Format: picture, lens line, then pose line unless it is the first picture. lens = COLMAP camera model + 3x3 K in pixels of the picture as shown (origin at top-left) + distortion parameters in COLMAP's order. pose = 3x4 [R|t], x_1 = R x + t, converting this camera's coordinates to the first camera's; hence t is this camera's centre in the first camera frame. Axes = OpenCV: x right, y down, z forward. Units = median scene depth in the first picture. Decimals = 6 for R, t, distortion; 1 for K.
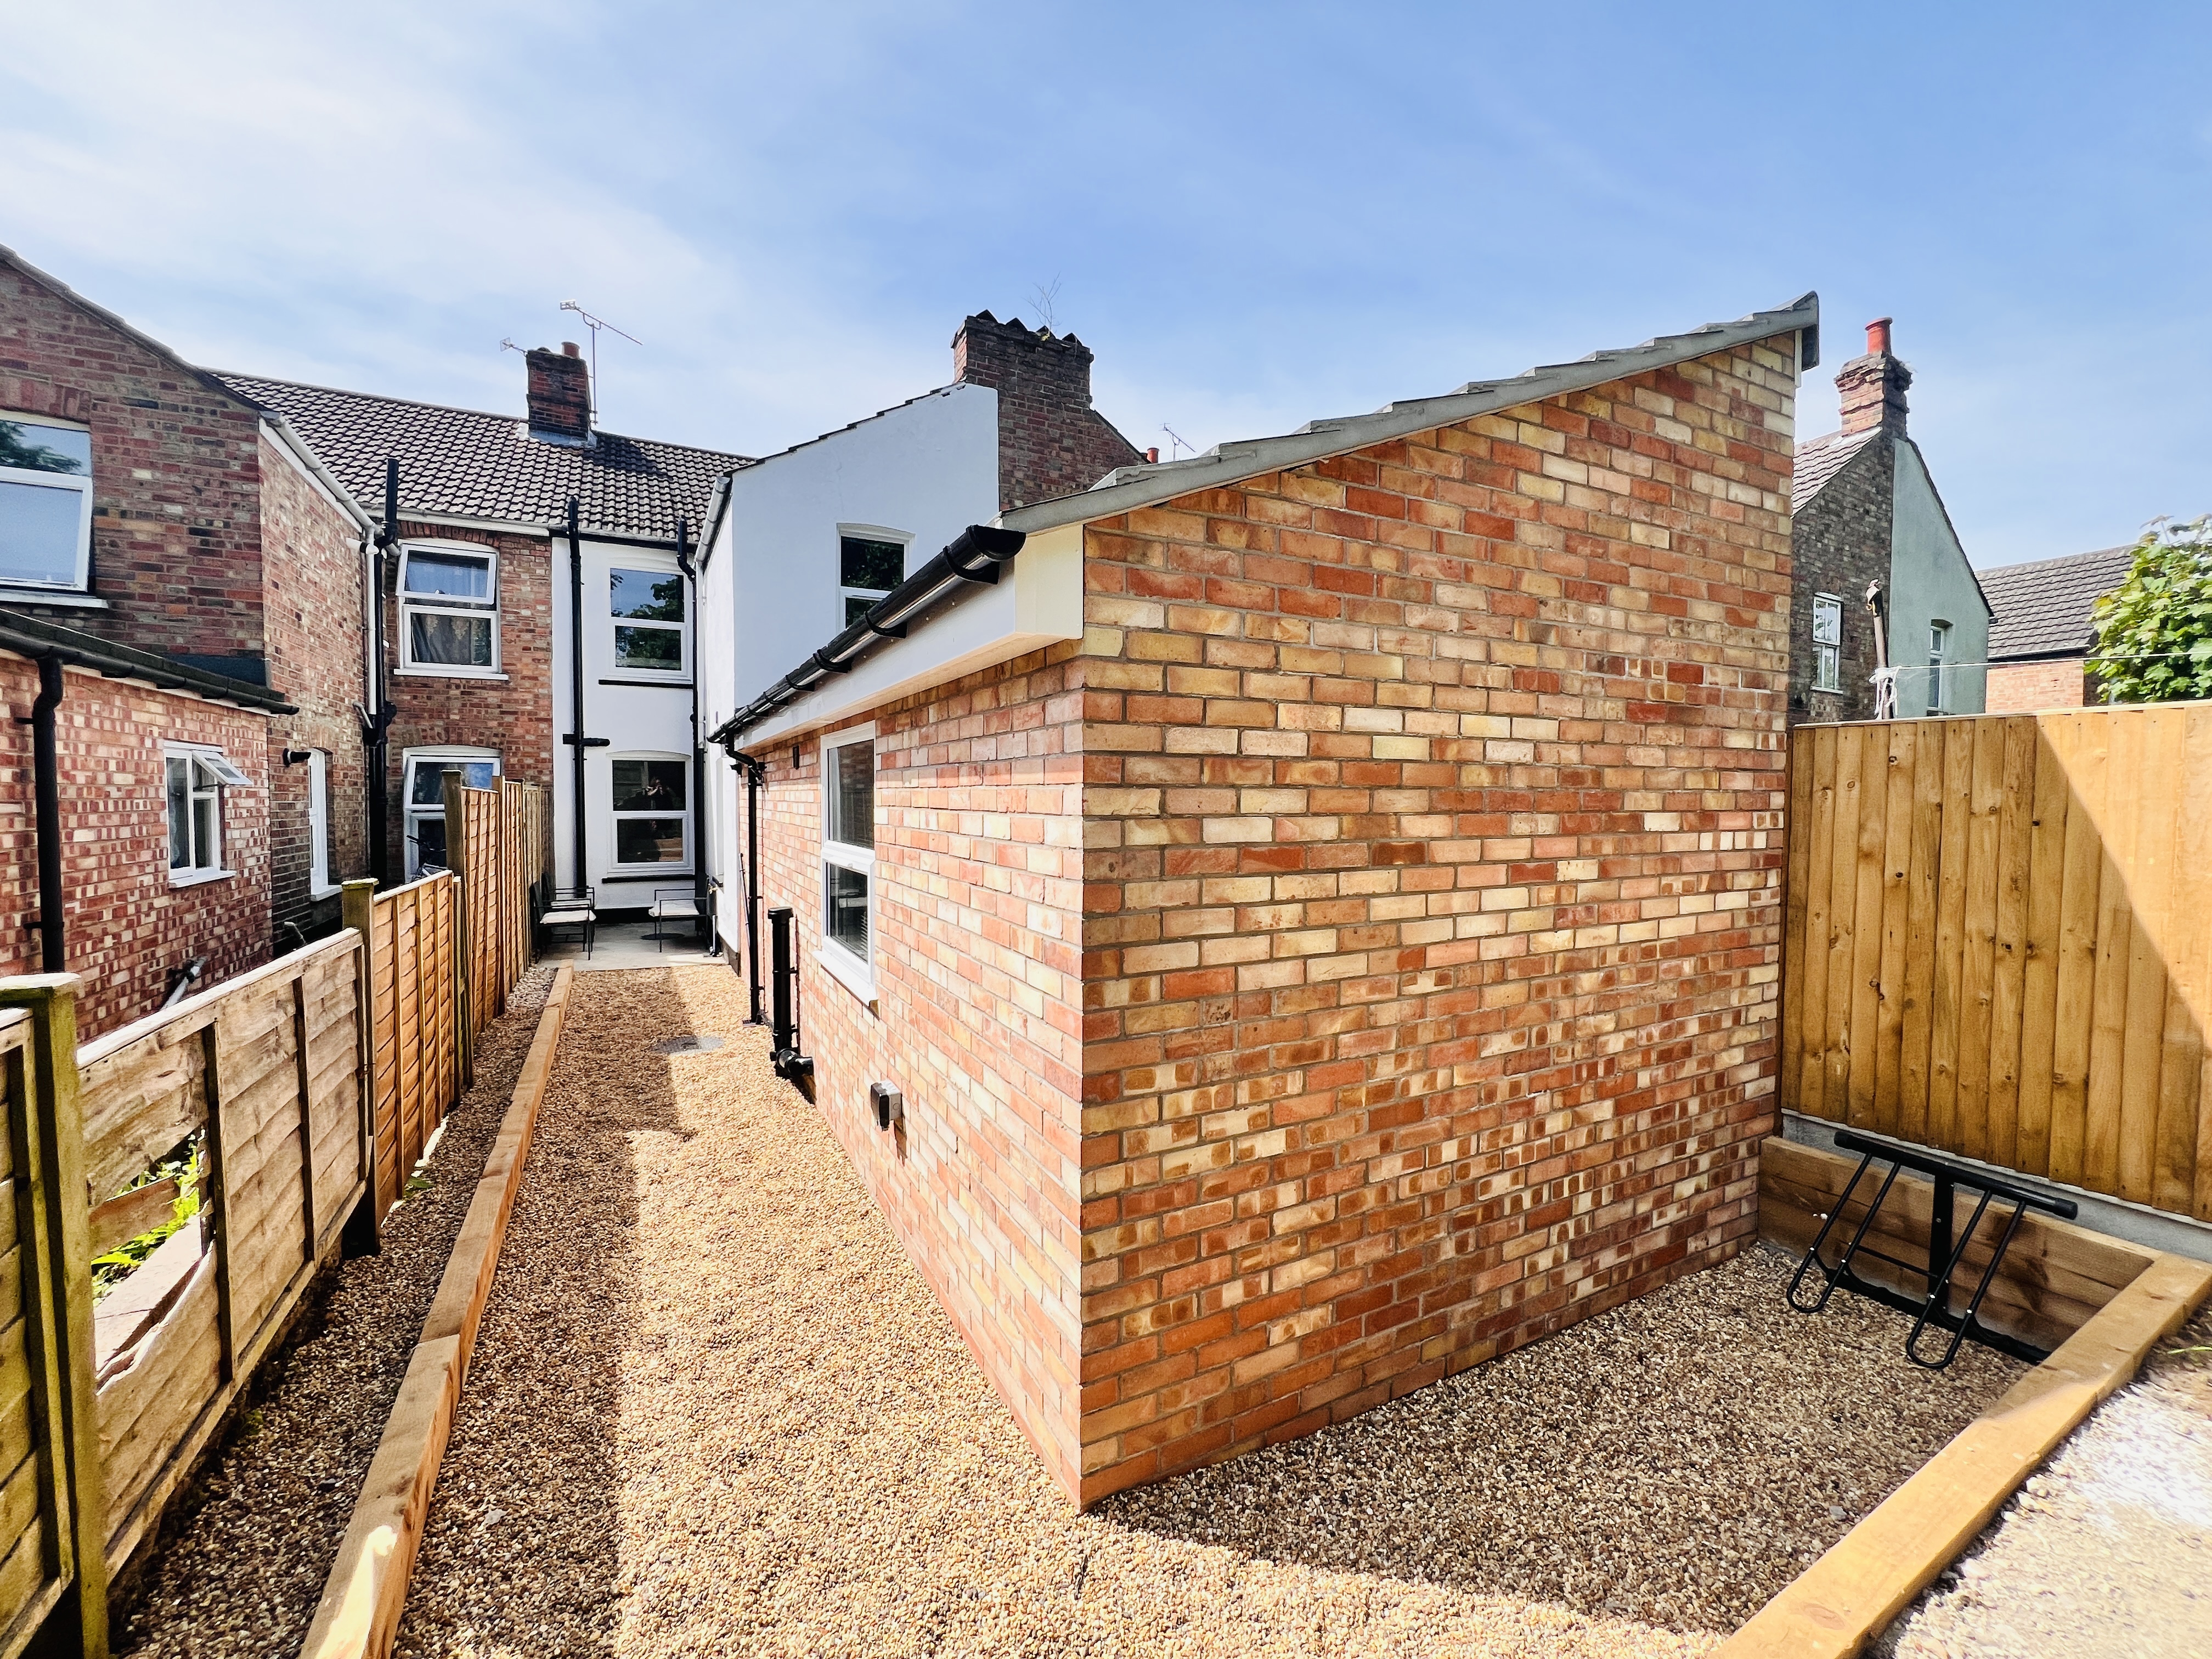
lens RADIAL K [[885.5, 0, 1103.4], [0, 885.5, 837.6], [0, 0, 1]] dist [-0.002369, 0.000829]
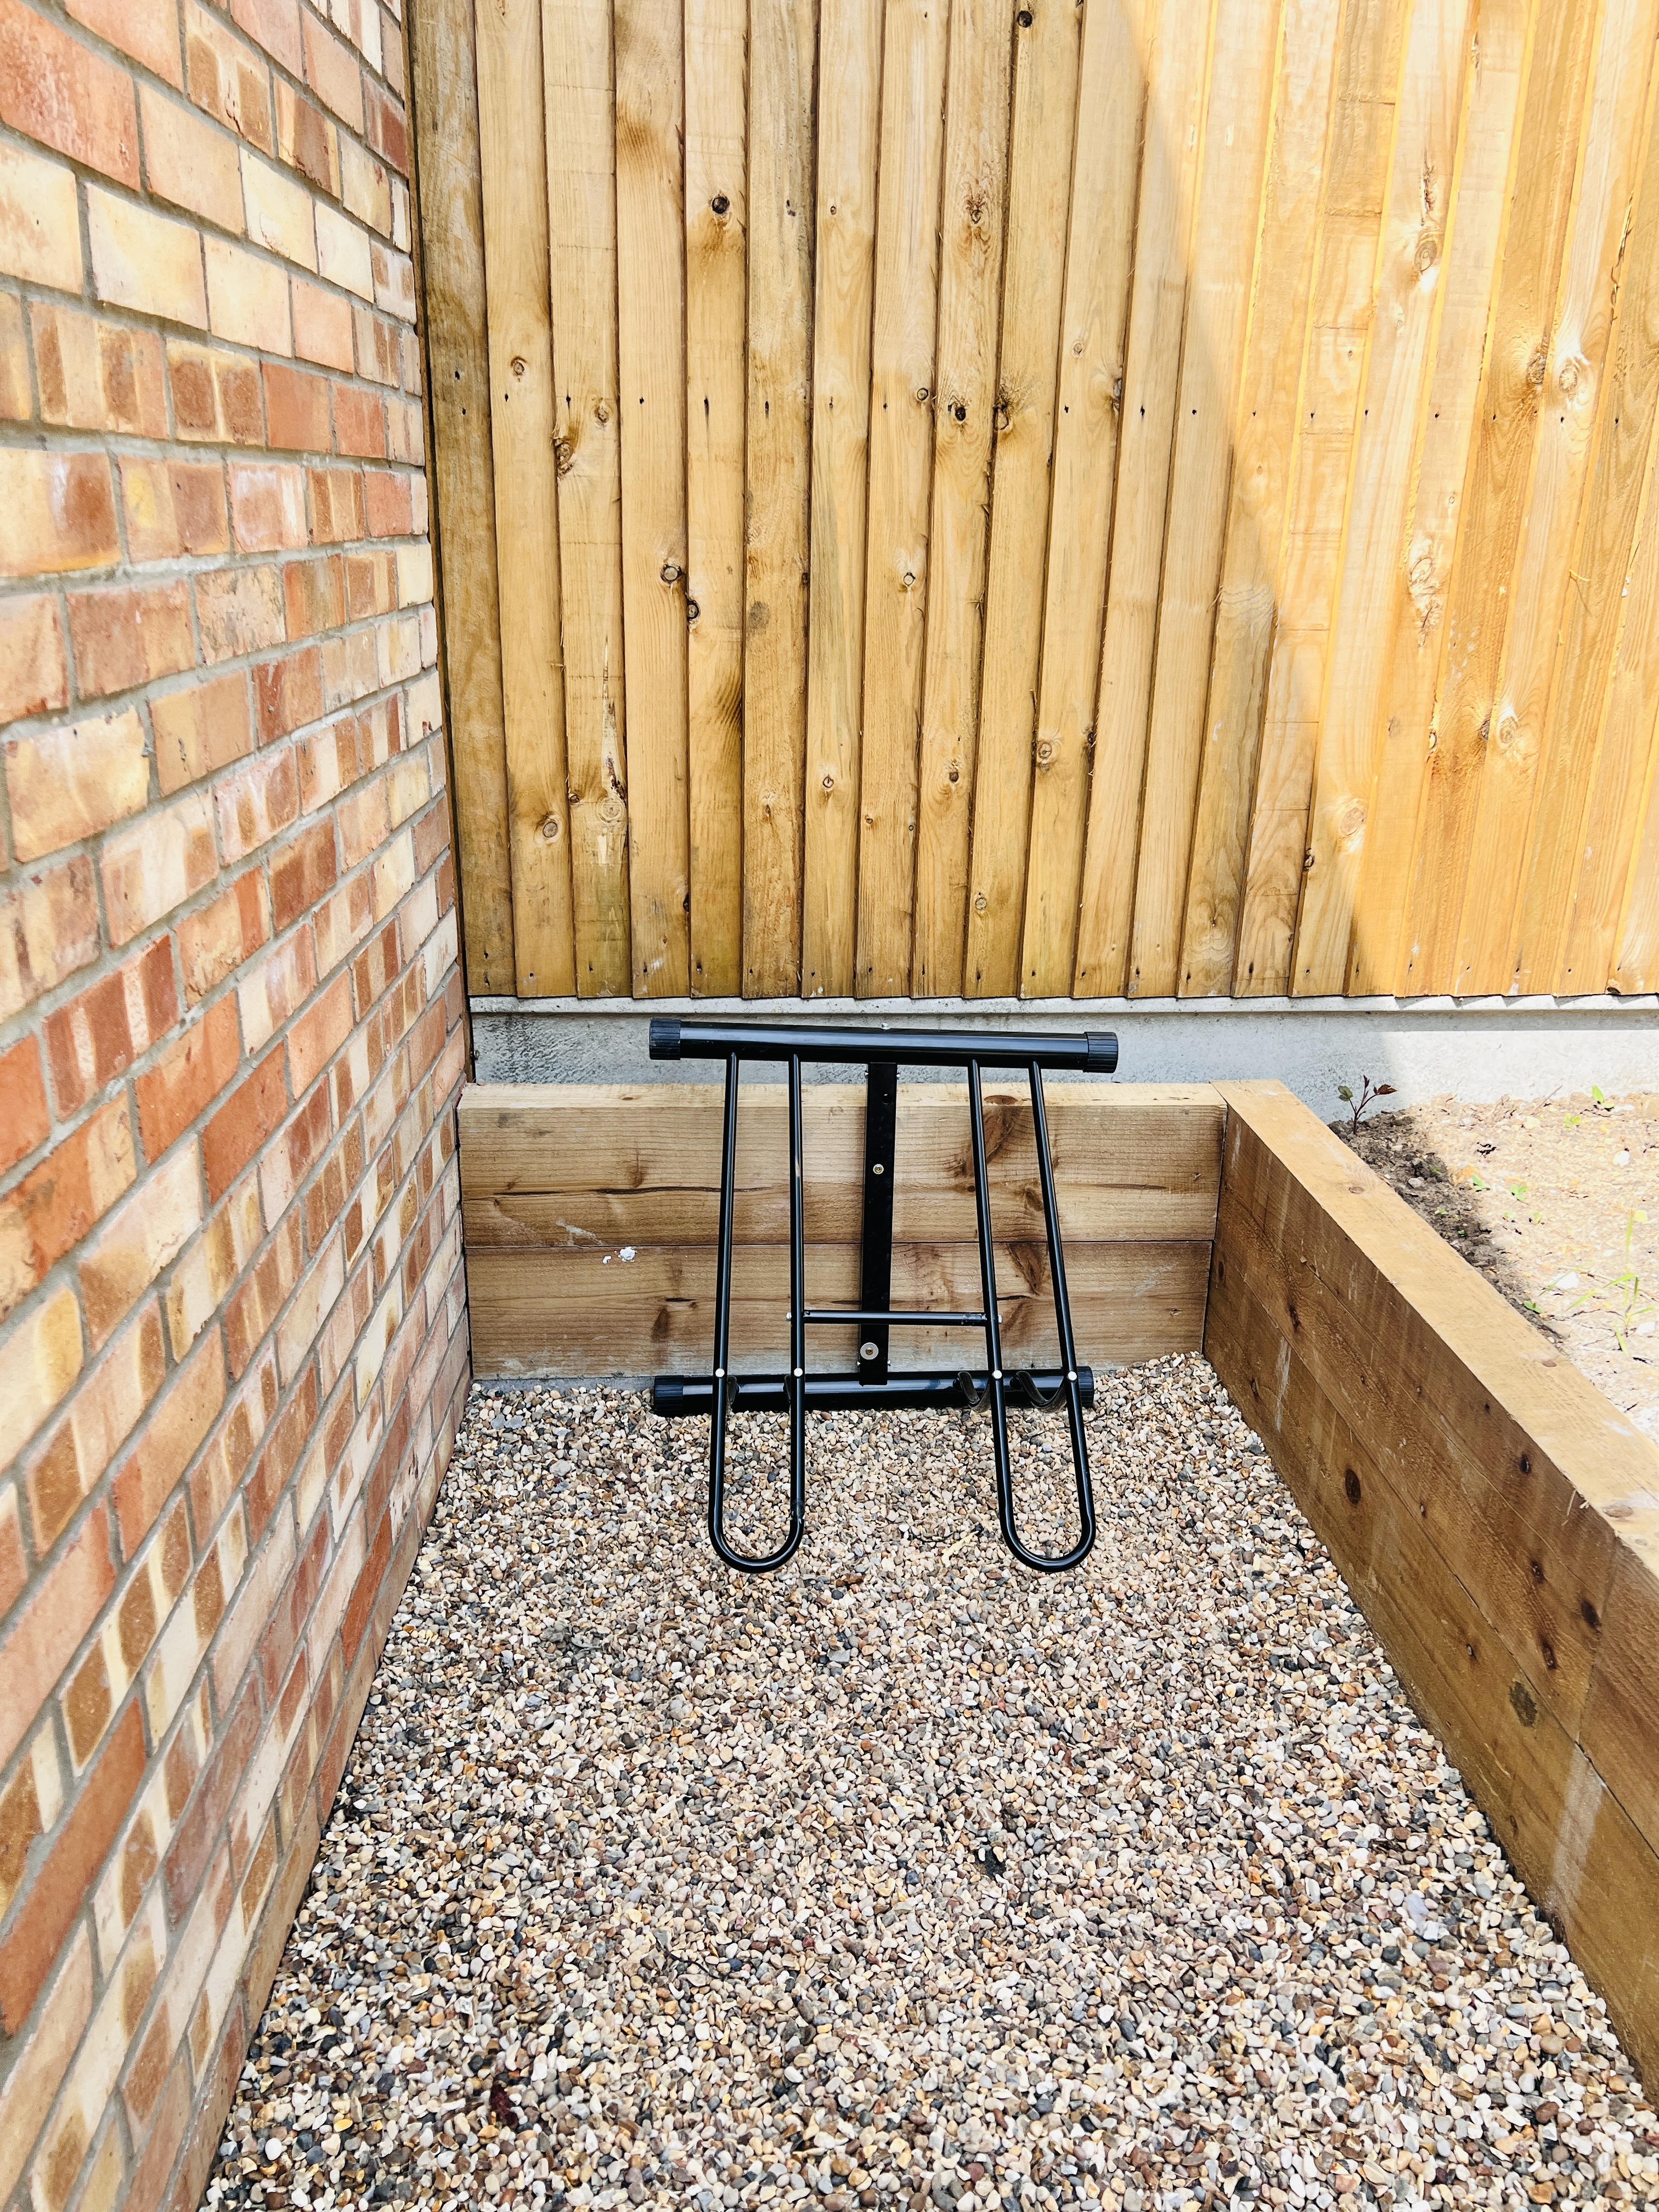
lens RADIAL K [[1695.7, 0, 826.0], [0, 1695.7, 1115.2], [0, 0, 1]] dist [0.025283, -0.007361]
pose [[0.439408, -0.299629, 0.846843, 0.306388], [0.027271, 0.946745, 0.320826, 0.167501], [-0.897873, -0.117879, 0.424179, 0.700447]]
